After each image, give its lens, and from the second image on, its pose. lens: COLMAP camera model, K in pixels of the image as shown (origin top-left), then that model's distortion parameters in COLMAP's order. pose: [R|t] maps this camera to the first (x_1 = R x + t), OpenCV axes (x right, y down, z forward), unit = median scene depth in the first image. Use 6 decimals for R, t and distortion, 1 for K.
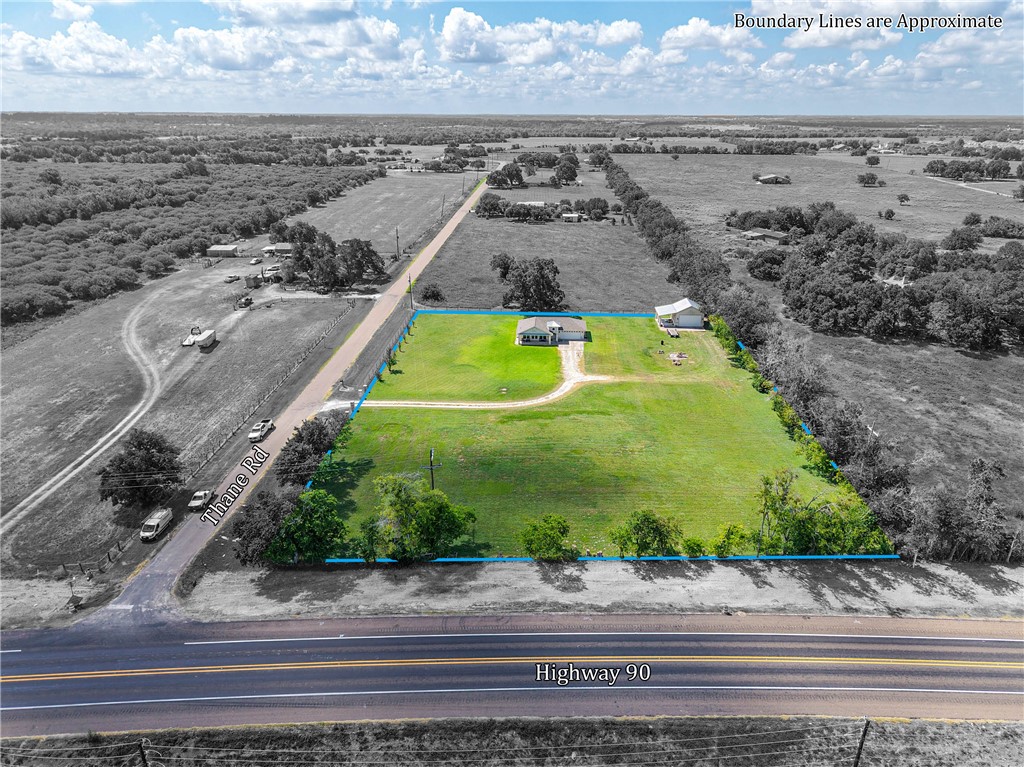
lens RADIAL K [[678.4, 0, 512.0], [0, 678.4, 383.5], [0, 0, 1]] dist [0.025376, -0.005495]
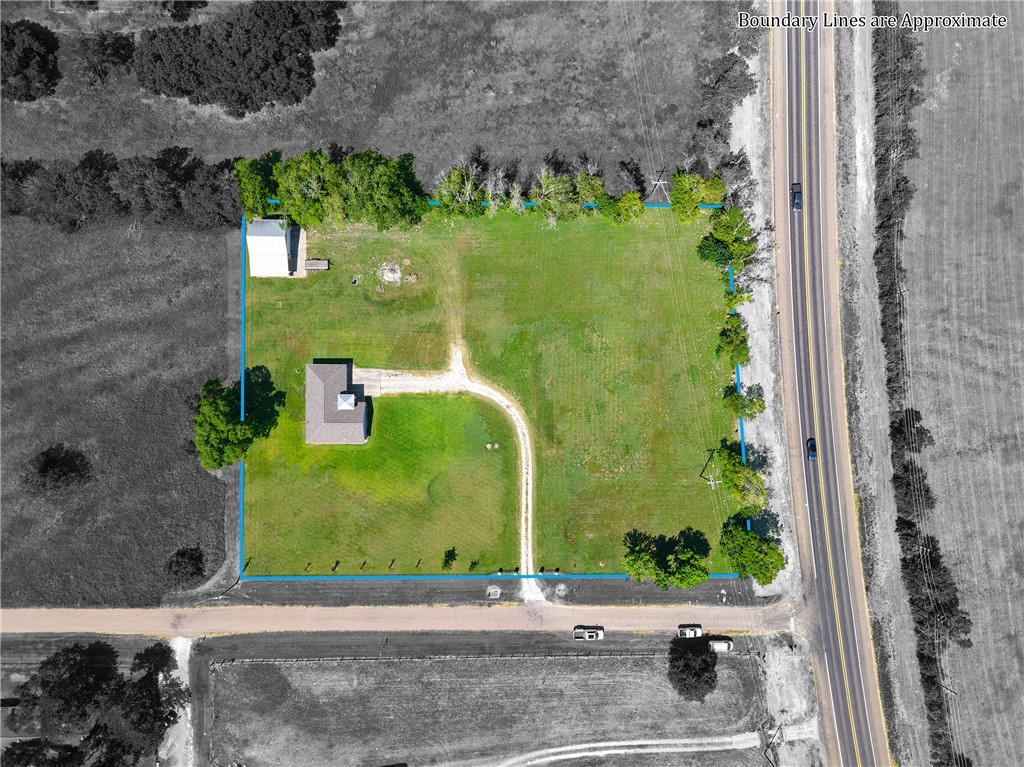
lens RADIAL K [[678.4, 0, 512.0], [0, 678.4, 383.5], [0, 0, 1]] dist [0.025376, -0.005495]
pose [[-0.053785, -0.998542, 0.004640, 0.135394], [0.363264, -0.015238, 0.931562, -1.637158], [-0.930132, 0.051790, 0.363554, 0.928658]]
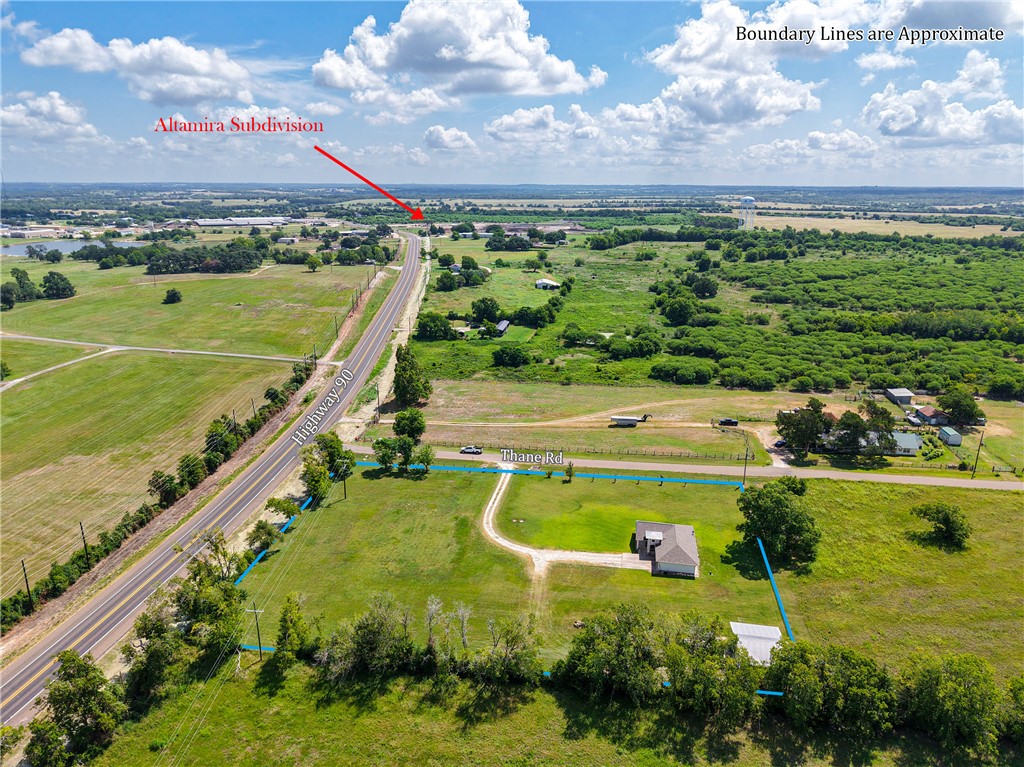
lens RADIAL K [[678.4, 0, 512.0], [0, 678.4, 383.5], [0, 0, 1]] dist [0.025376, -0.005495]
pose [[-0.121039, 0.290851, -0.949081, 1.708745], [-0.372620, 0.872879, 0.315019, -0.928090], [0.920056, 0.391776, 0.002725, 1.464179]]
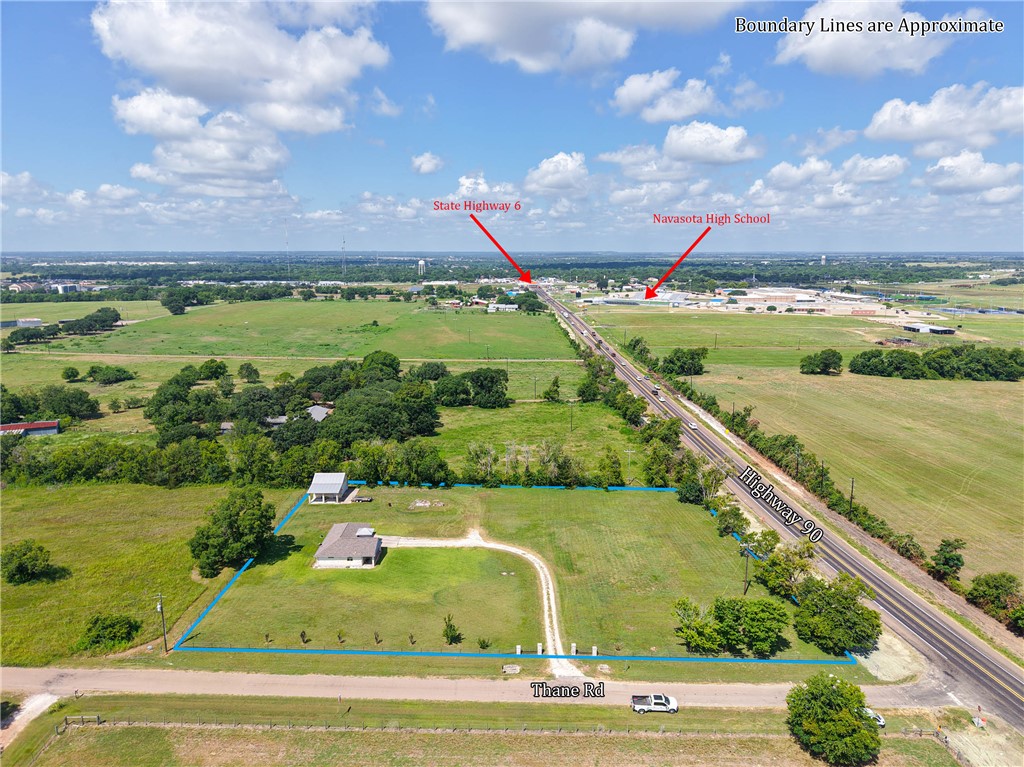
lens RADIAL K [[678.4, 0, 512.0], [0, 678.4, 383.5], [0, 0, 1]] dist [0.025376, -0.005495]
pose [[-0.063323, -0.199436, 0.977863, -1.565388], [0.370345, 0.905171, 0.208593, -0.753406], [-0.926733, 0.375355, 0.016542, 1.427815]]
